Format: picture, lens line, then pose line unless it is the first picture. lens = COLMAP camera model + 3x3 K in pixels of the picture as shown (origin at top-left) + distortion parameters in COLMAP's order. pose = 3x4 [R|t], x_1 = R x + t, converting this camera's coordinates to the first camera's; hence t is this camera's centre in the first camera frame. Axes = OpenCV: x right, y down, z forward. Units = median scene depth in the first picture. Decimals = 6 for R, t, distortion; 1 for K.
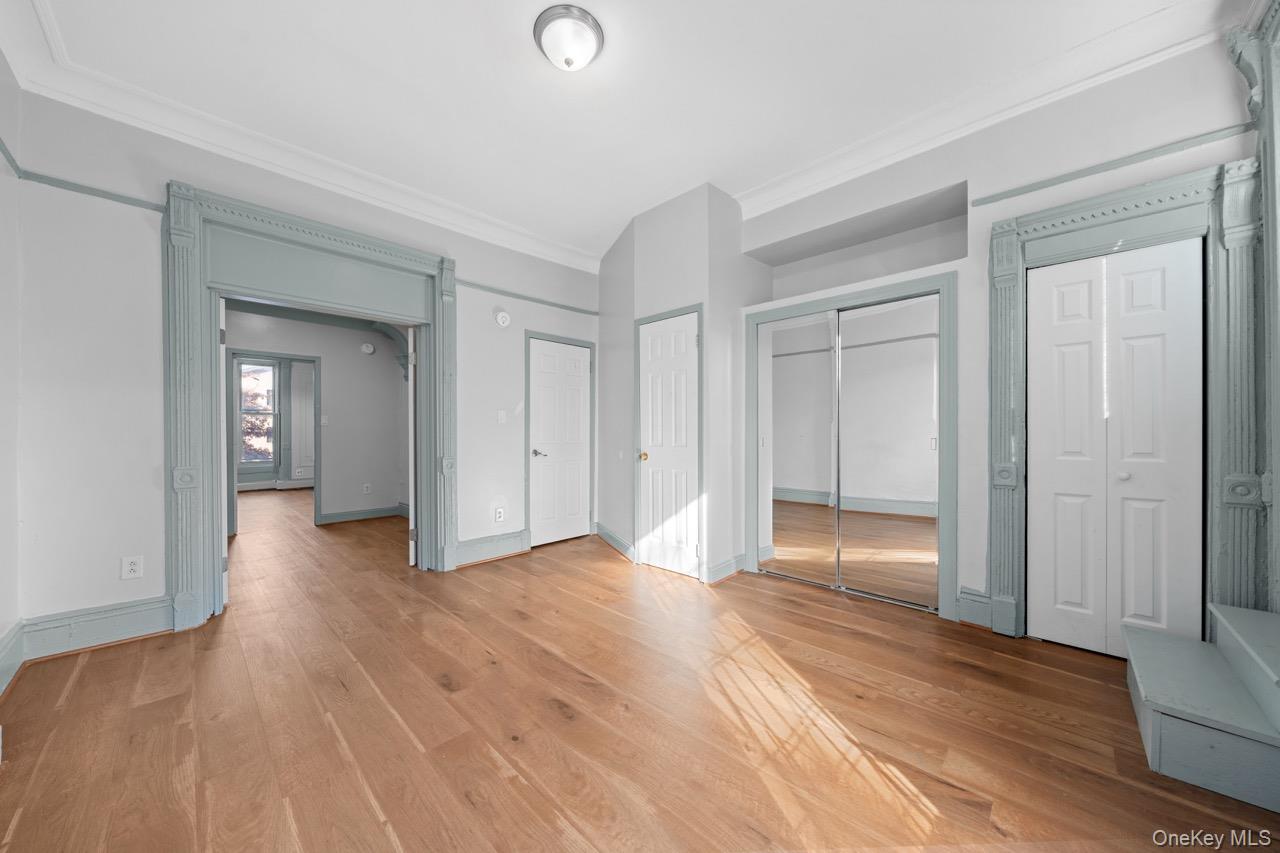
lens RADIAL K [[441.7, 0, 640.4], [0, 441.7, 430.7], [0, 0, 1]] dist [-0.005676, -0.000188]
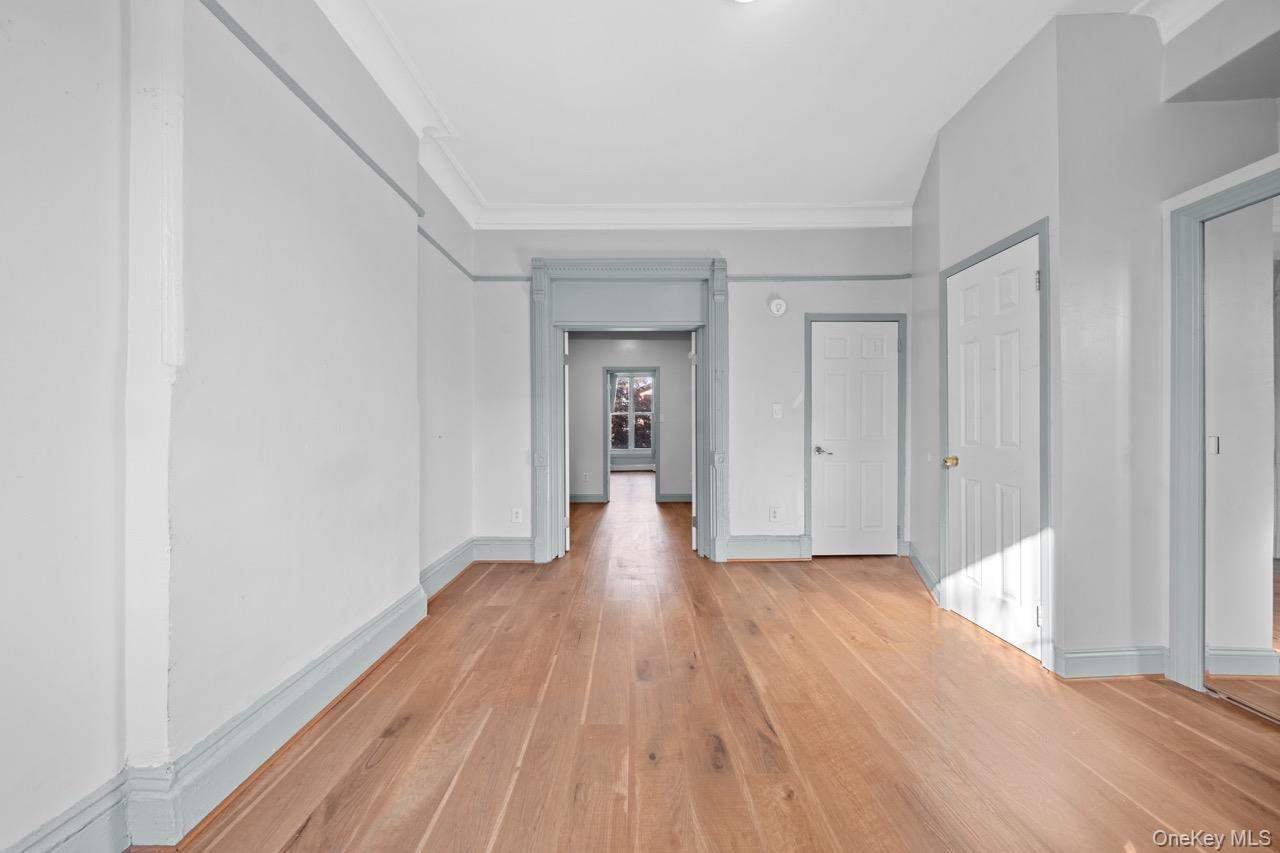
lens RADIAL K [[441.7, 0, 729.0], [0, 441.7, 425.5], [0, 0, 1]] dist [-0.005676, -0.000188]
pose [[0.697820, -0.002734, -0.716268, 0.290211], [0.005694, 0.999982, 0.001730, -0.002532], [0.716251, -0.005285, 0.697823, 0.271027]]
